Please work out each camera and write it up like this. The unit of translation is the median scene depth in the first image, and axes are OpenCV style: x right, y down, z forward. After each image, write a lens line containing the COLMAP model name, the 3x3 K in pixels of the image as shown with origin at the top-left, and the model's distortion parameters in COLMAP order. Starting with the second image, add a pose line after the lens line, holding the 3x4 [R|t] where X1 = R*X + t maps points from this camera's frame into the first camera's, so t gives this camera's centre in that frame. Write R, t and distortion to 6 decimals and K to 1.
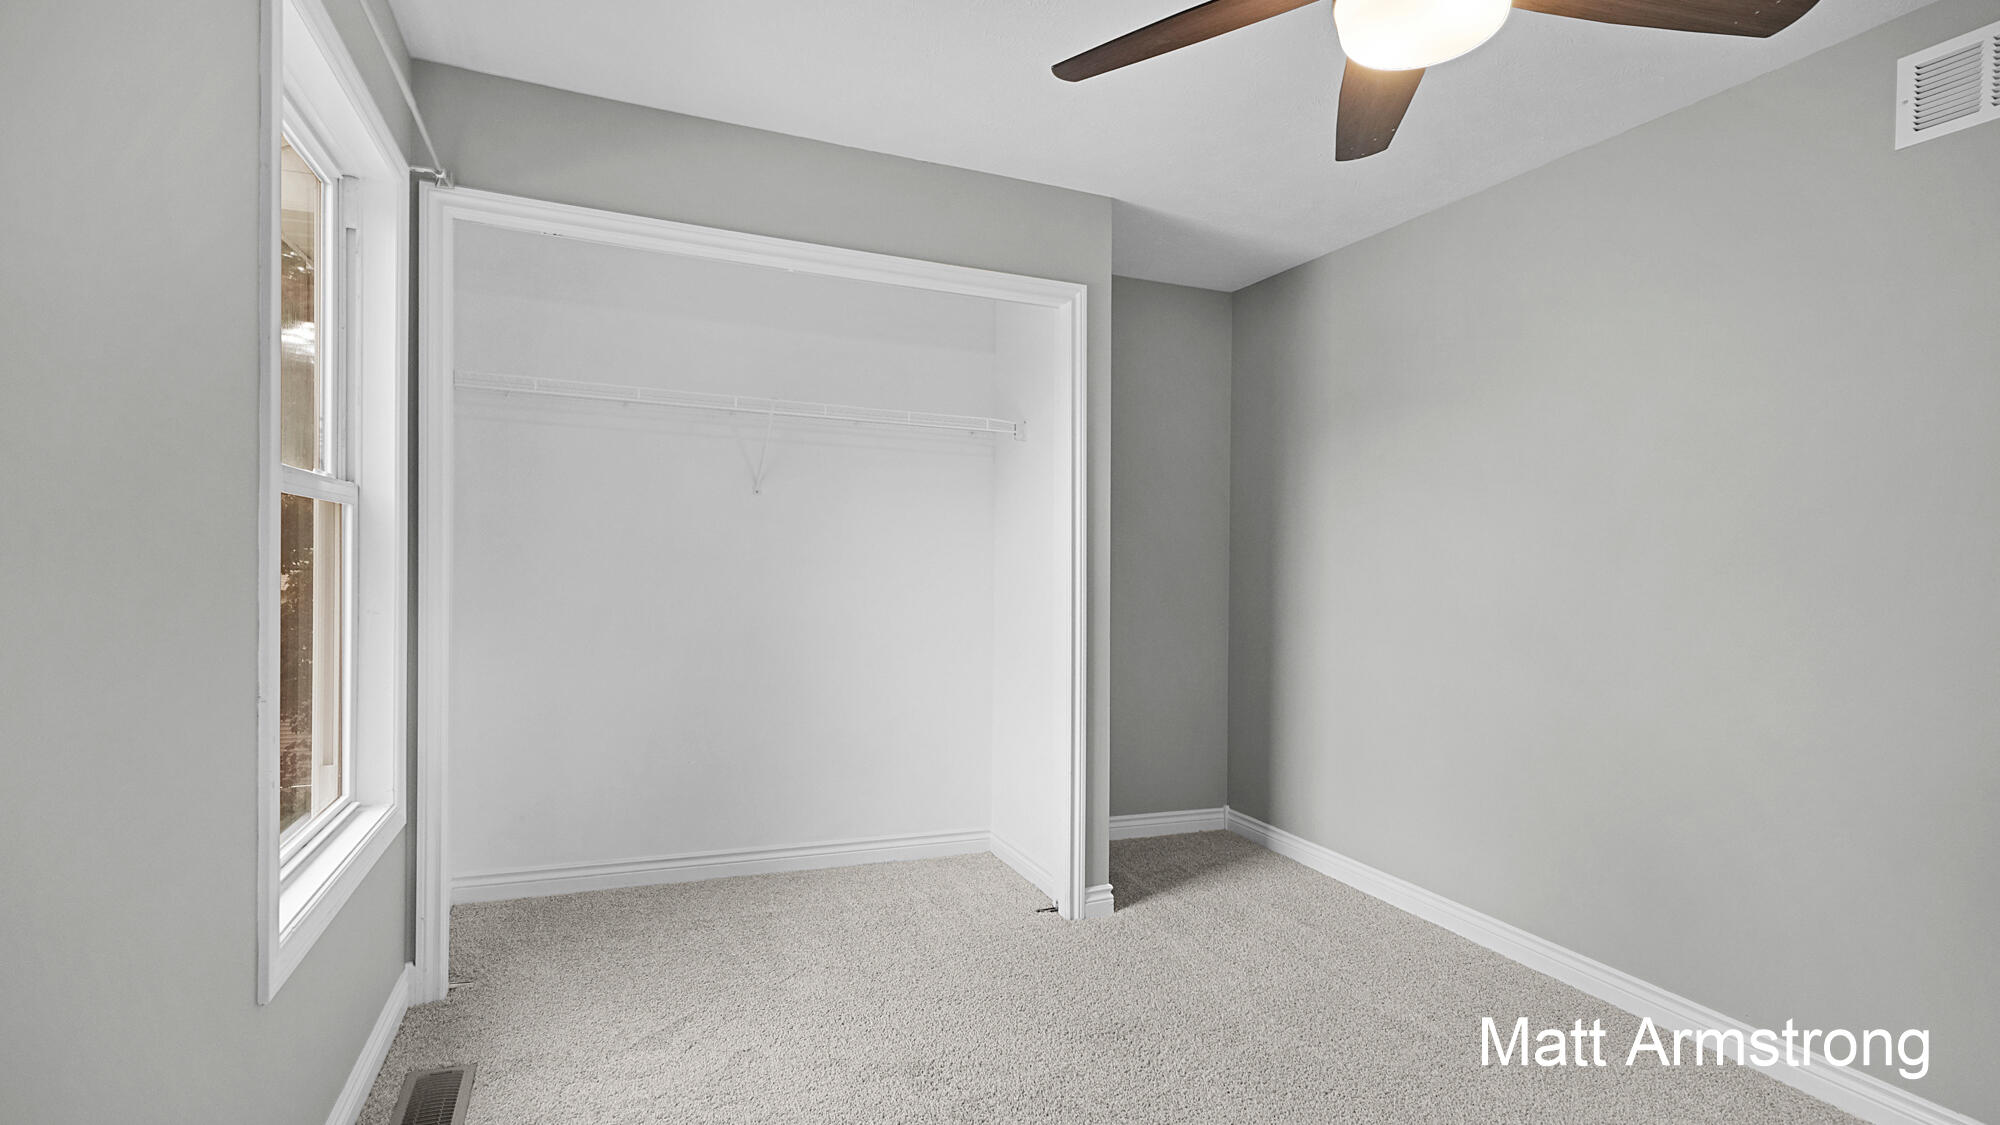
lens RADIAL K [[940.0, 0, 993.9], [0, 940.0, 564.1], [0, 0, 1]] dist [0.019428, 0.000872]
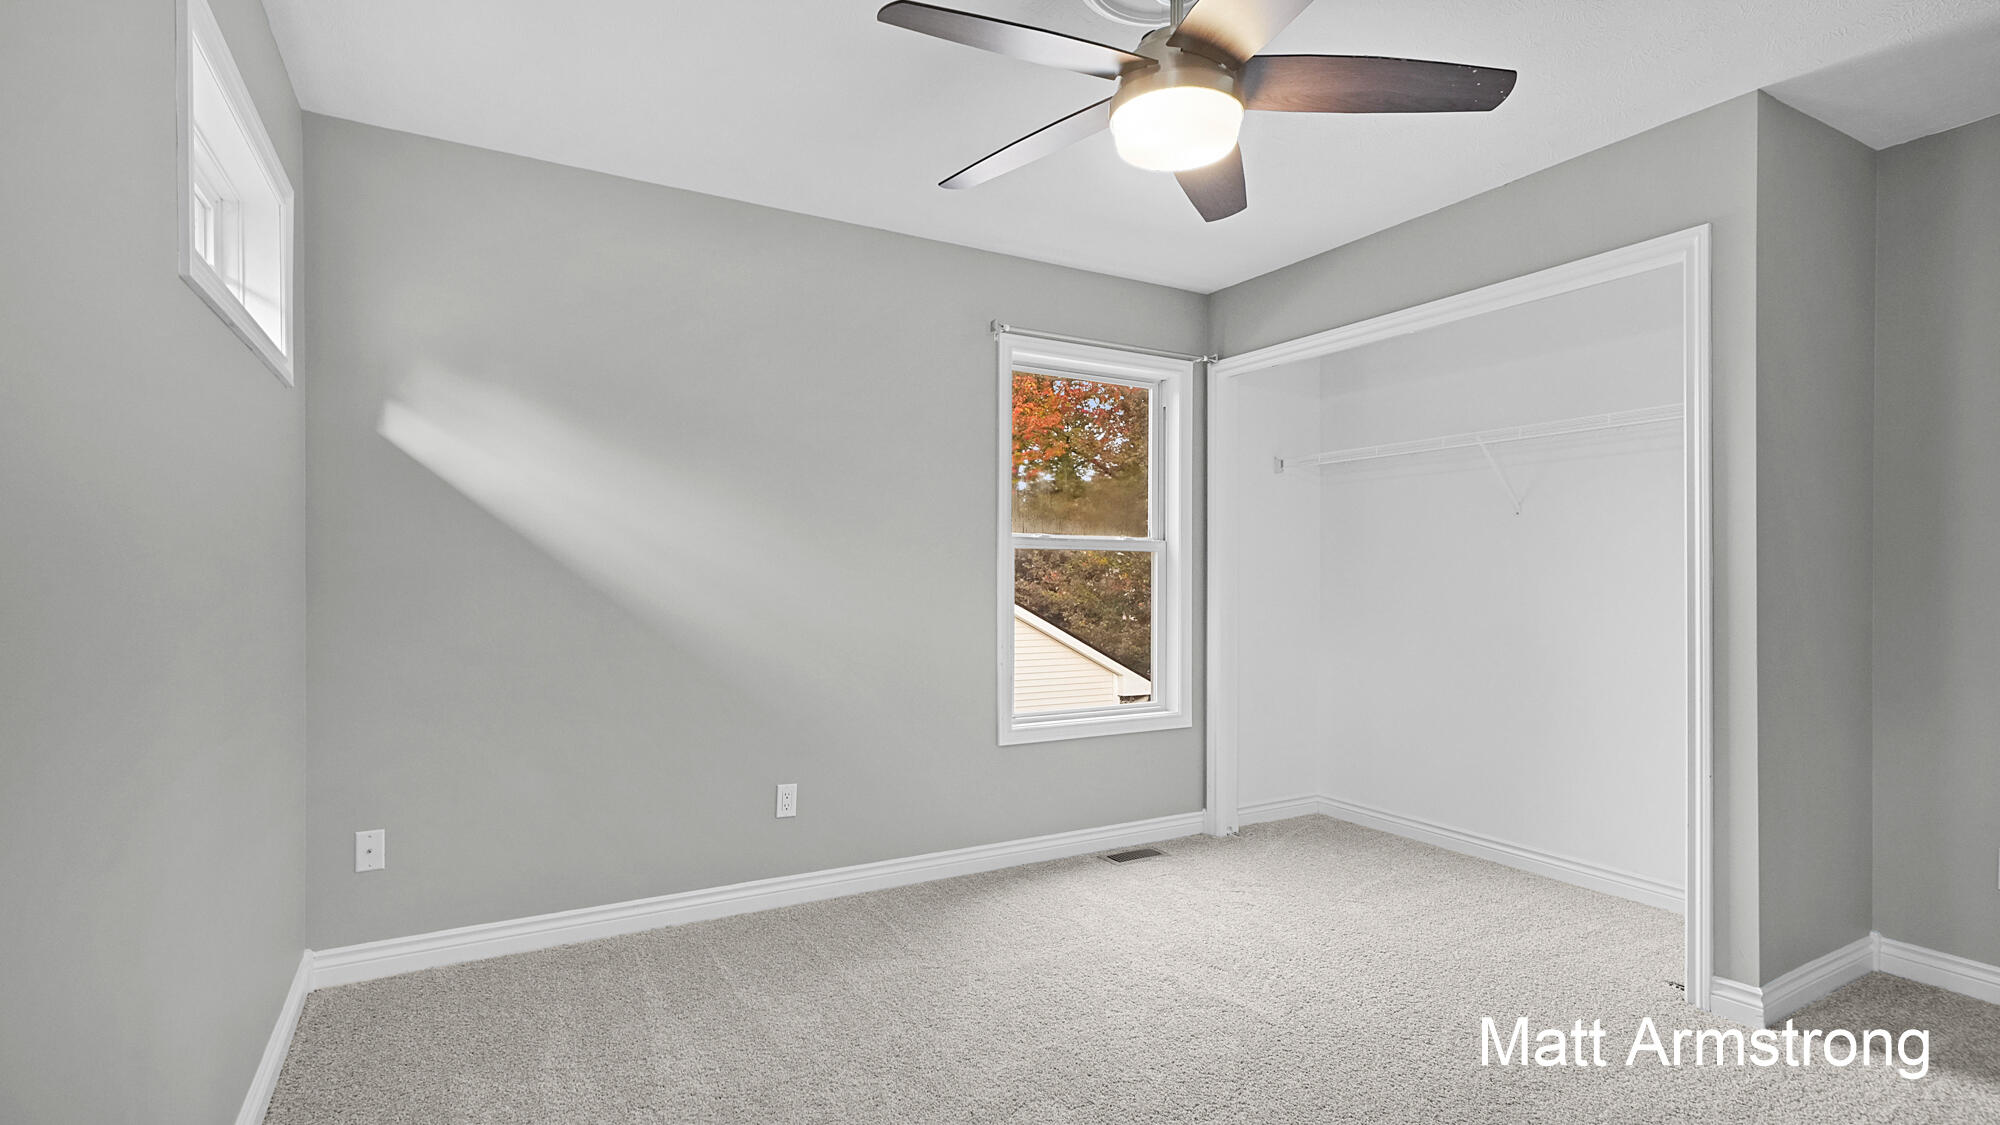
lens RADIAL K [[940.0, 0, 998.3], [0, 940.0, 569.2], [0, 0, 1]] dist [0.019428, 0.000872]
pose [[0.136373, -0.037278, -0.989956, 0.815518], [-0.000731, 0.999288, -0.037730, 0.032129], [0.990657, 0.005869, 0.136248, 0.288412]]
